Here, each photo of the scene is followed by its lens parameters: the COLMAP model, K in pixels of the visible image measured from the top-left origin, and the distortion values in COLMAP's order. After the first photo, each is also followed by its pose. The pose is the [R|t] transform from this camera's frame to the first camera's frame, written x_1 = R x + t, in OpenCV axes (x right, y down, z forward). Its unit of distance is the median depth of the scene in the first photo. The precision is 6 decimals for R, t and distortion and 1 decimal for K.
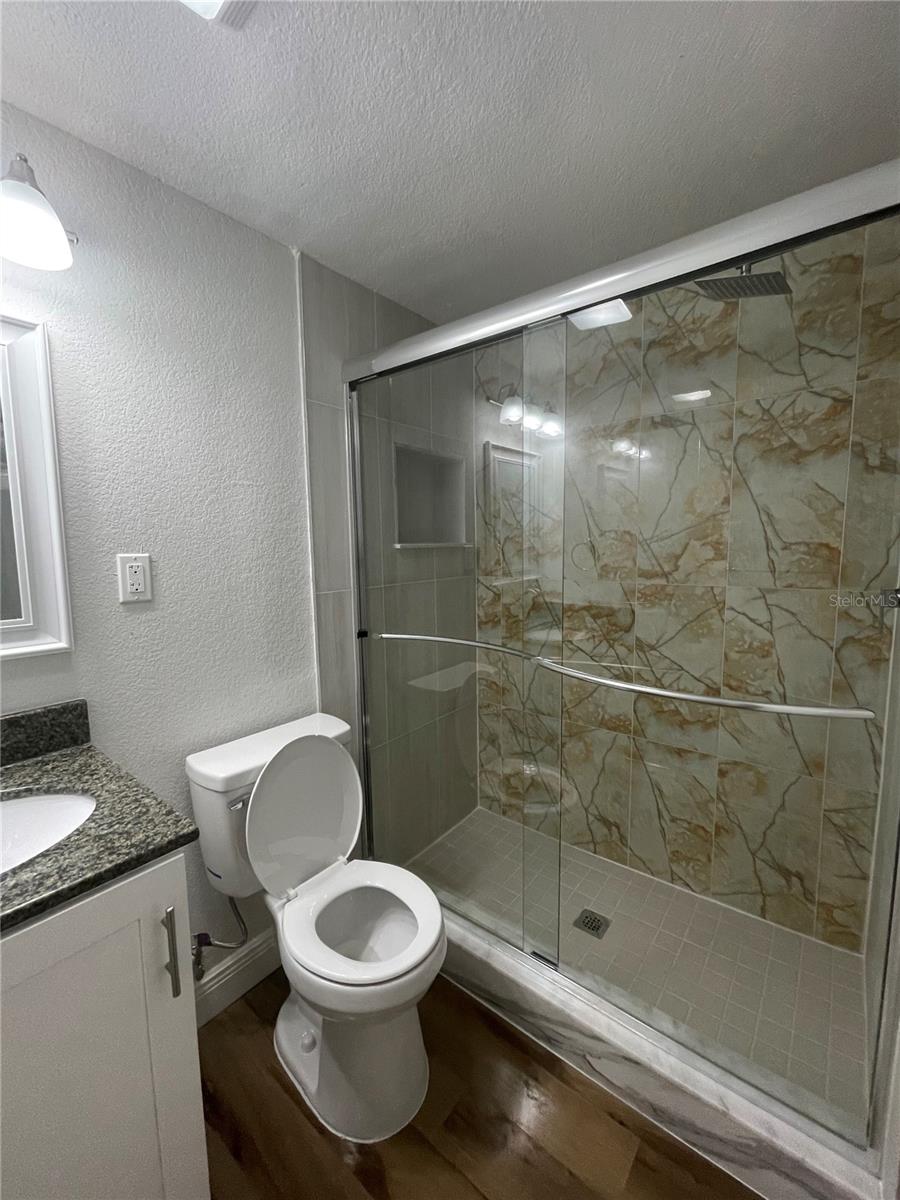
lens RADIAL K [[488.0, 0, 454.2], [0, 488.0, 598.3], [0, 0, 1]] dist [0.001083, 0.000871]
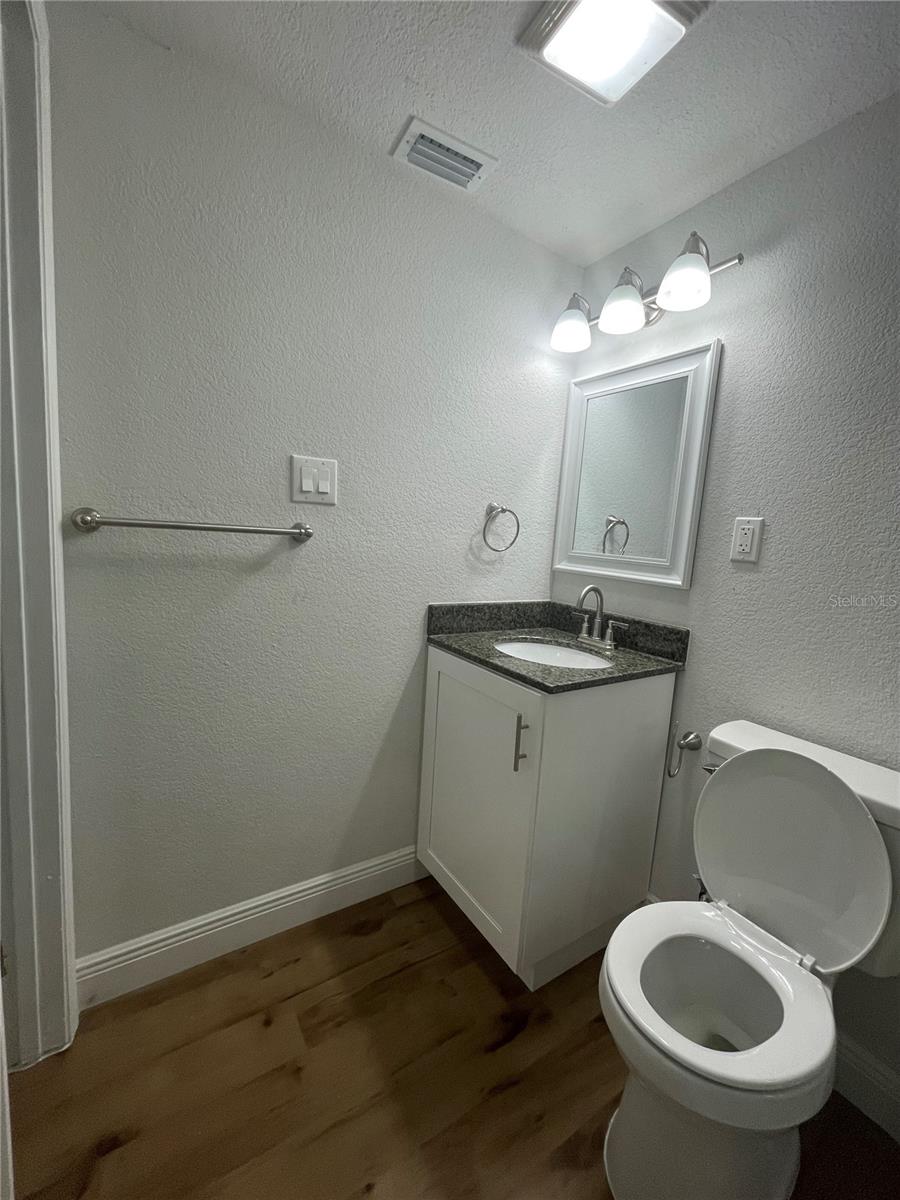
lens RADIAL K [[488.0, 0, 448.4], [0, 488.0, 594.6], [0, 0, 1]] dist [0.001083, 0.000871]
pose [[-0.348536, 0.115698, -0.930127, 0.459781], [-0.148233, 0.973060, 0.176585, -0.012020], [0.925499, 0.199422, -0.321996, 0.566589]]
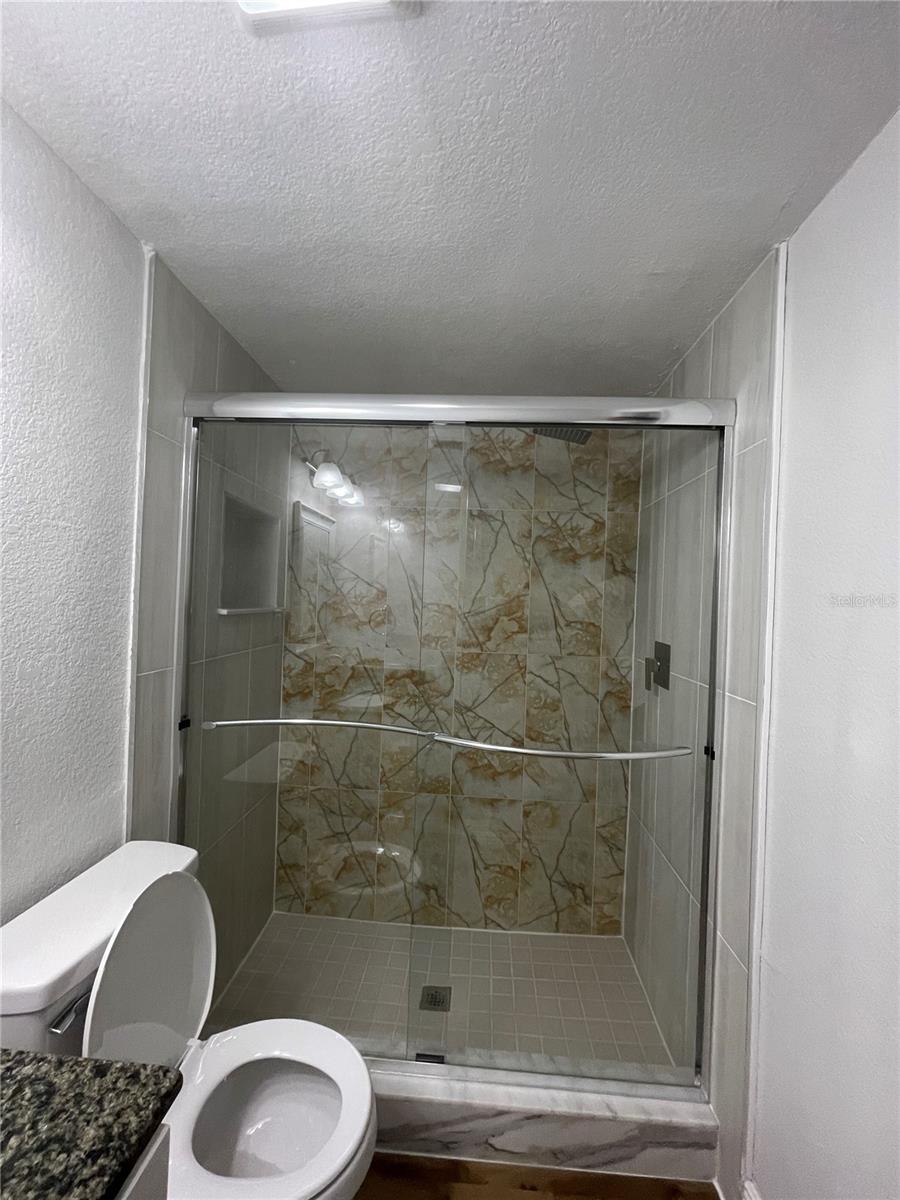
lens RADIAL K [[488.0, 0, 453.2], [0, 488.0, 598.7], [0, 0, 1]] dist [0.001083, 0.000871]
pose [[0.819112, 0.046289, 0.571763, -0.314642], [0.017182, 0.994312, -0.105113, -0.039722], [-0.573377, 0.095923, 0.813657, 0.100179]]
